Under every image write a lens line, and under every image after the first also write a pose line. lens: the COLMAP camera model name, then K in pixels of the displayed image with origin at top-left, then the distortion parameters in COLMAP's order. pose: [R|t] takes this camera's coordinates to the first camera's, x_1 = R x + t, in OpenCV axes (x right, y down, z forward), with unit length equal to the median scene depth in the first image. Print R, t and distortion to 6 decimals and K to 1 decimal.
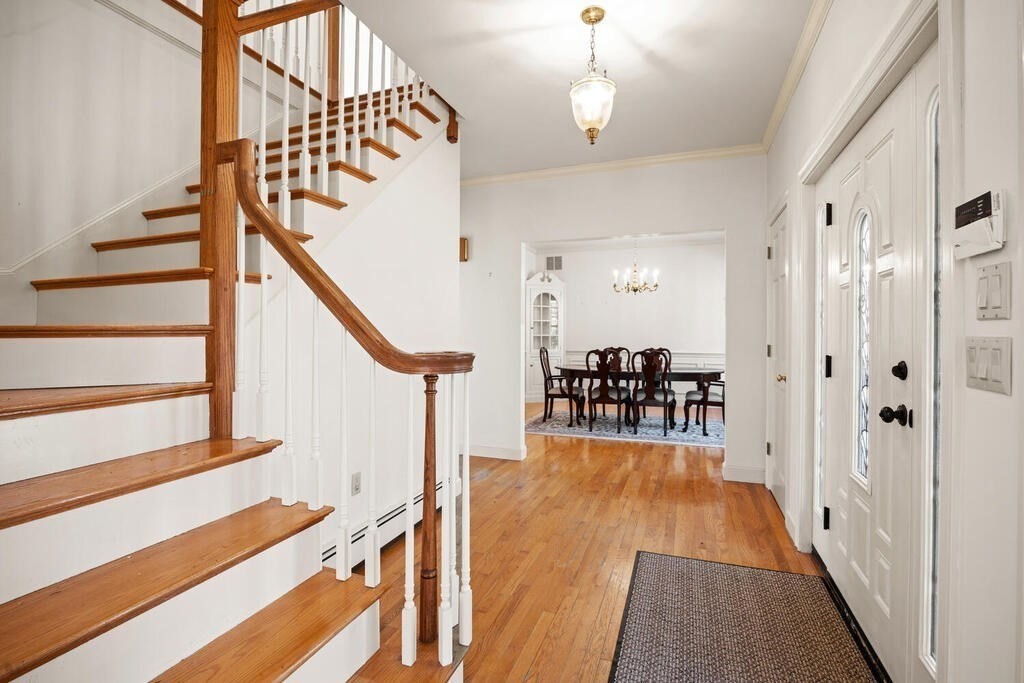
lens RADIAL K [[472.0, 0, 512.6], [0, 472.0, 336.7], [0, 0, 1]] dist [-0.001530, -0.000063]
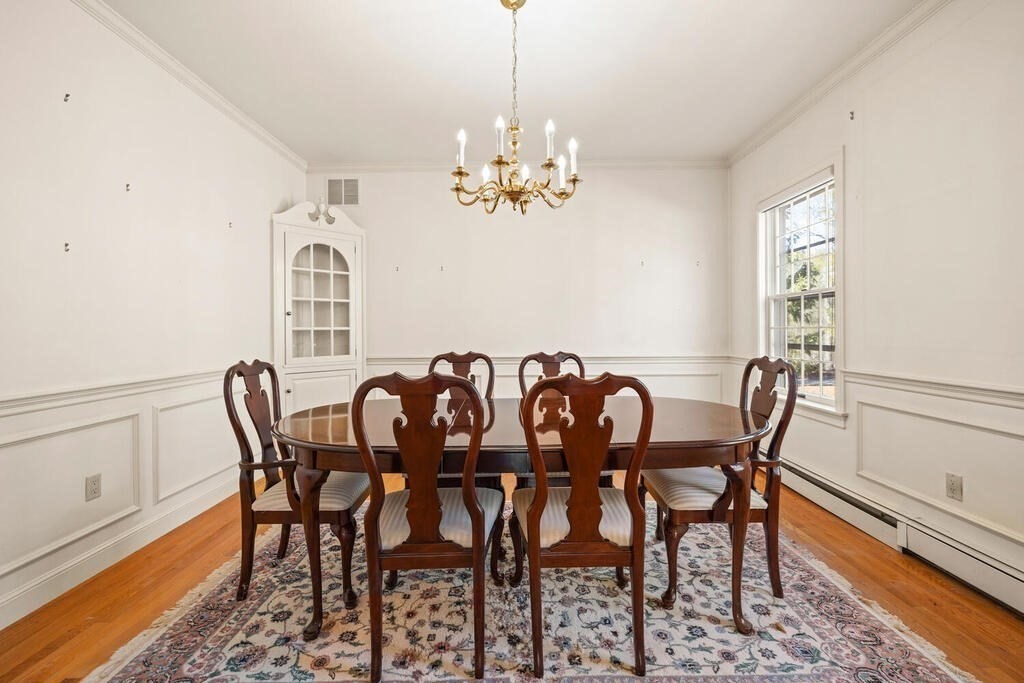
lens RADIAL K [[472.0, 0, 514.4], [0, 472.0, 338.0], [0, 0, 1]] dist [-0.001530, -0.000063]
pose [[0.943802, -0.007311, 0.330430, 0.098912], [0.005181, 0.999960, 0.007325, 0.004604], [-0.330470, -0.005202, 0.943802, 0.466853]]
